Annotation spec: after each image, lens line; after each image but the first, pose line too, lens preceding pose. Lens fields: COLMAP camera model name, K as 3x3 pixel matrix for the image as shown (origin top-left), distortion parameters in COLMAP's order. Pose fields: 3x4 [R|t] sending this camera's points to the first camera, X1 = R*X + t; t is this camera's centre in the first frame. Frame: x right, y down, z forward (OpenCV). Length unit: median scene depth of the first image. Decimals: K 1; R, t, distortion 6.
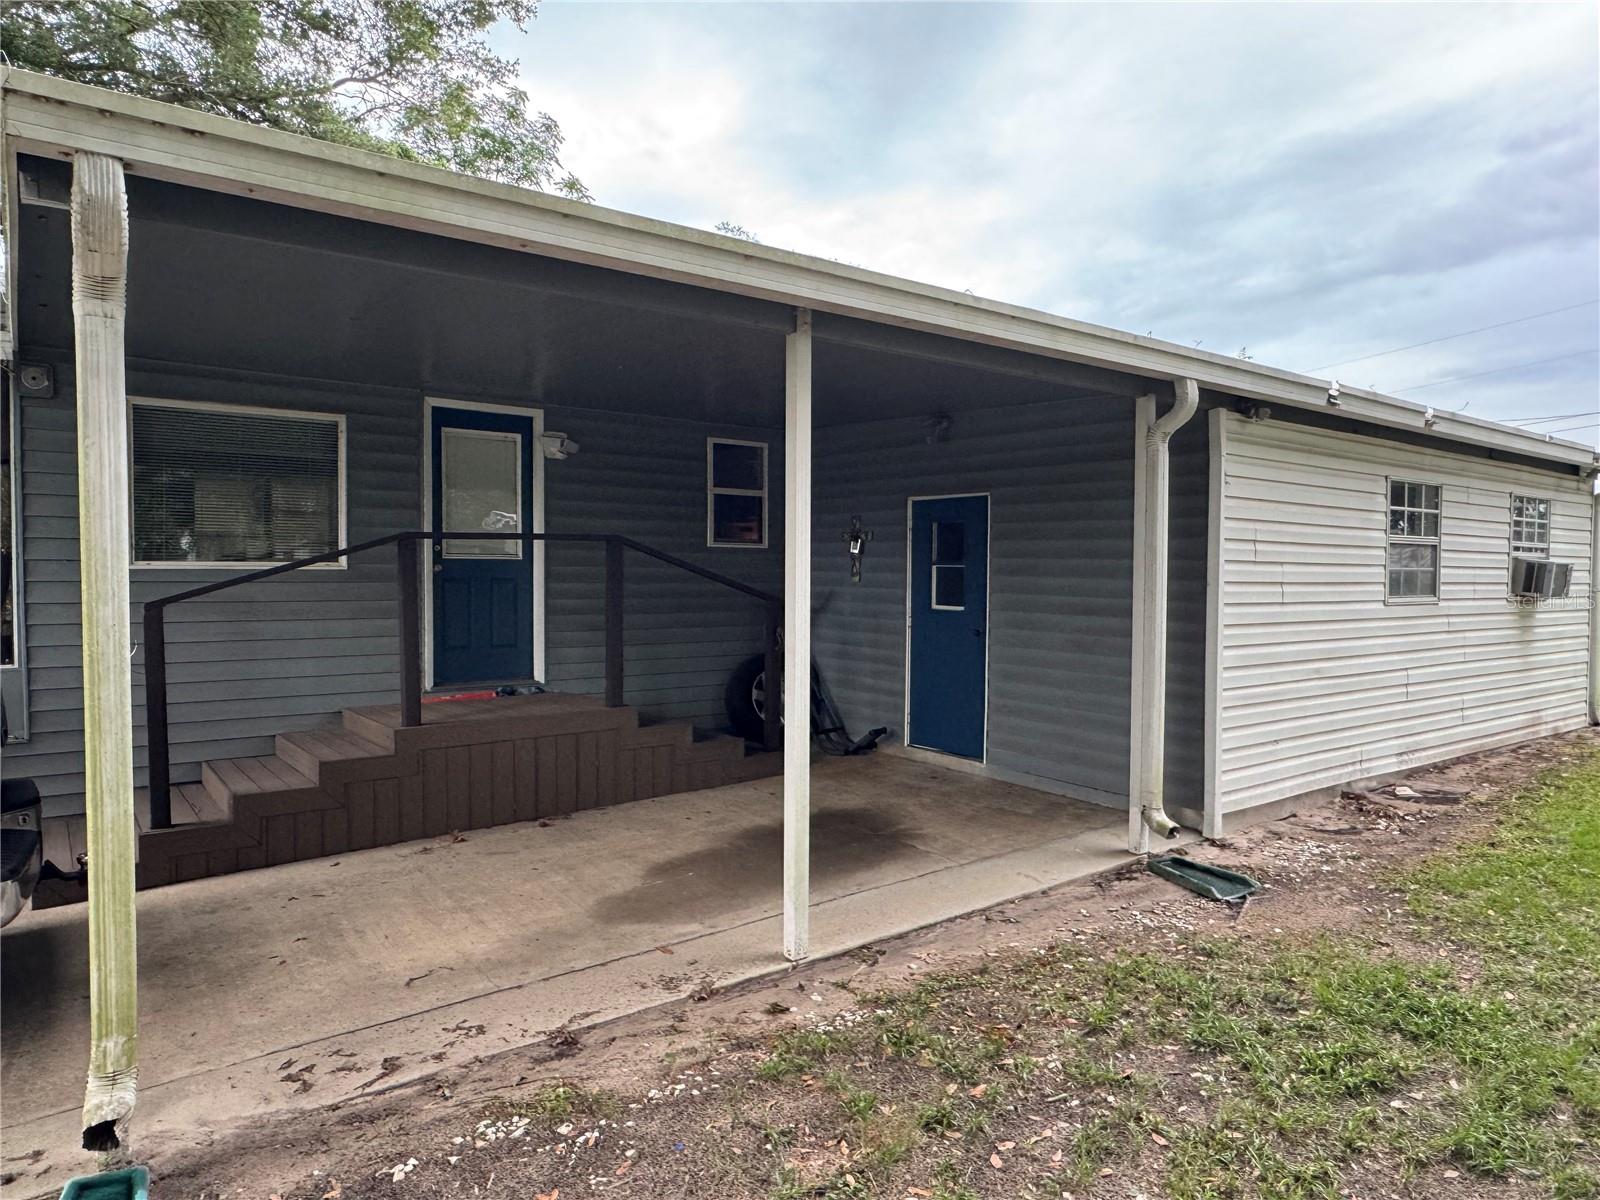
lens RADIAL K [[1075.5, 0, 800.0], [0, 1075.5, 600.0], [0, 0, 1]] dist [-0.001835, 0.001317]
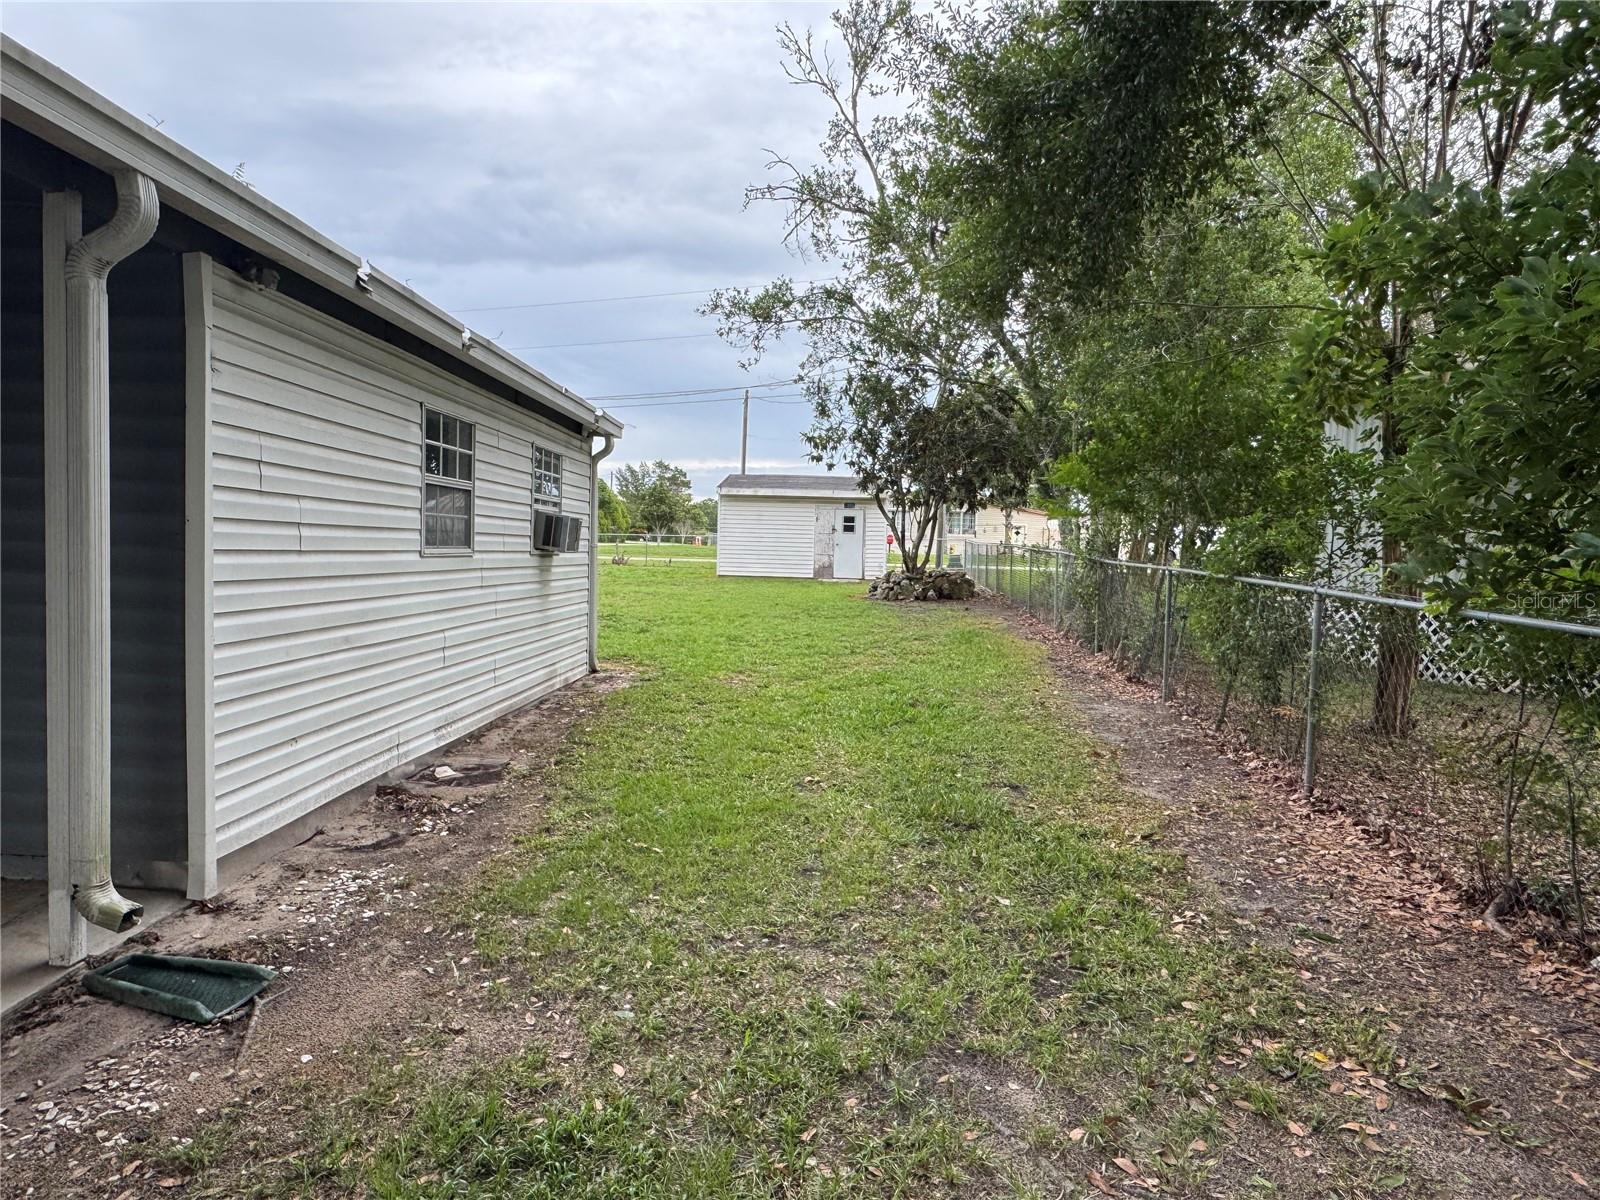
lens RADIAL K [[1075.5, 0, 800.0], [0, 1075.5, 600.0], [0, 0, 1]] dist [-0.001835, 0.001317]
pose [[0.651324, -0.027538, 0.758300, 0.121281], [-0.000820, 0.999315, 0.036995, 0.009267], [-0.758800, -0.024718, 0.650855, 0.280572]]
